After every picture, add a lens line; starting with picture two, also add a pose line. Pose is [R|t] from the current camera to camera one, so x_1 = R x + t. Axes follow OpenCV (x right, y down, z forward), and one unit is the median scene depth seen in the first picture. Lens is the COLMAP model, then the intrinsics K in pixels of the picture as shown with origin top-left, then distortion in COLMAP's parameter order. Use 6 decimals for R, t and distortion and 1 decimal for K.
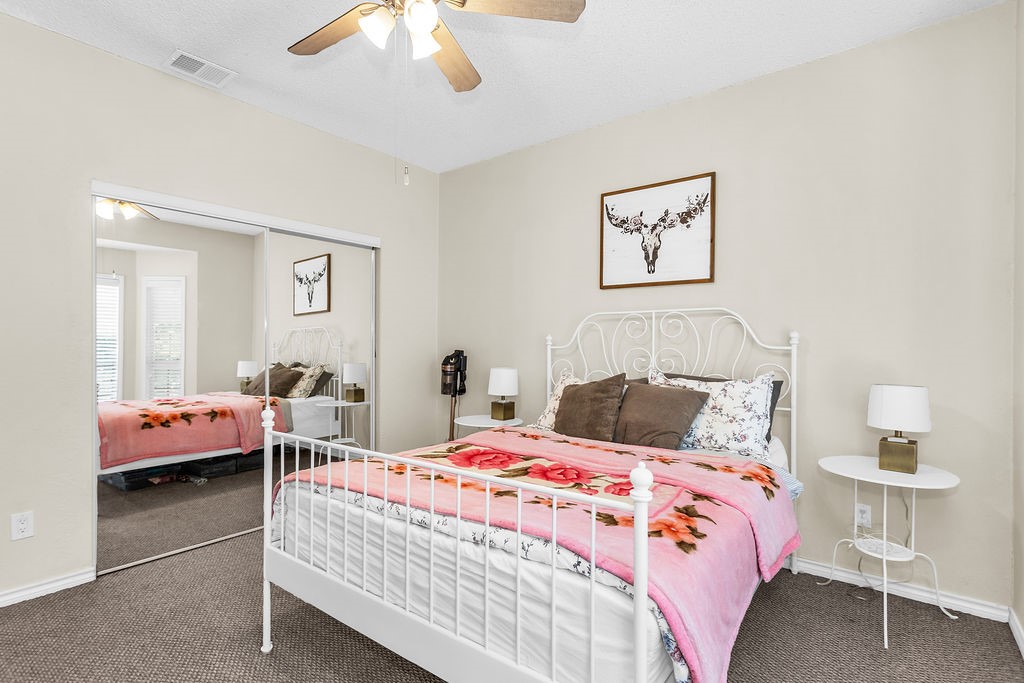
lens RADIAL K [[496.9, 0, 508.1], [0, 496.9, 339.8], [0, 0, 1]] dist [-0.000904, 0.003211]
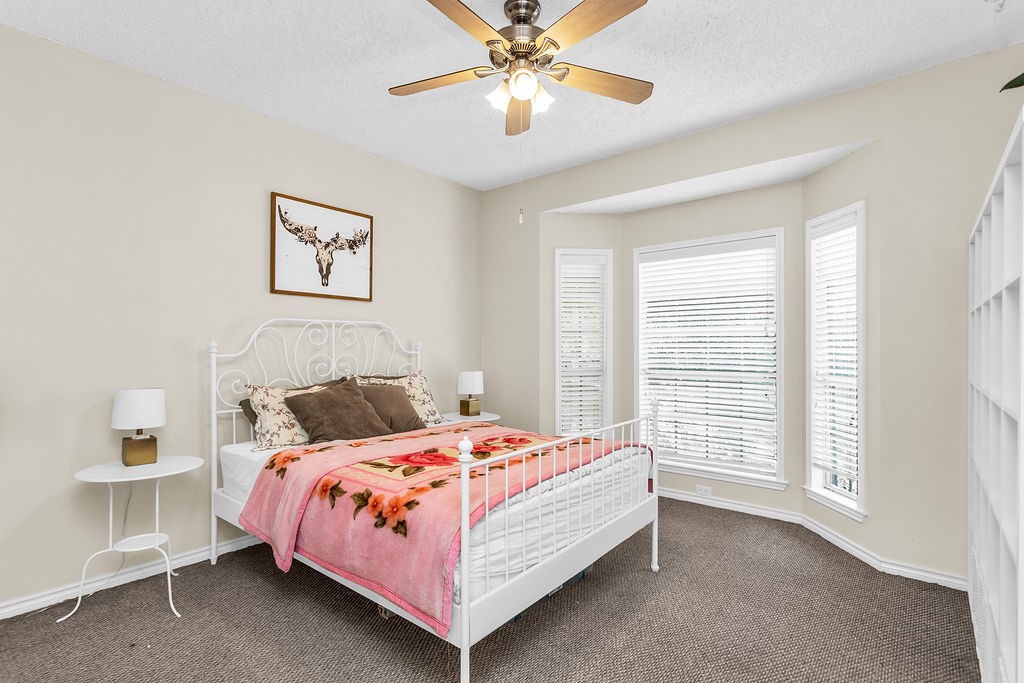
lens RADIAL K [[496.9, 0, 507.6], [0, 496.9, 346.4], [0, 0, 1]] dist [-0.000904, 0.003211]
pose [[0.039968, -0.001740, 0.999199, -0.786530], [-0.009727, 0.999950, 0.002131, -0.007184], [-0.999154, -0.009804, 0.039949, 0.550775]]
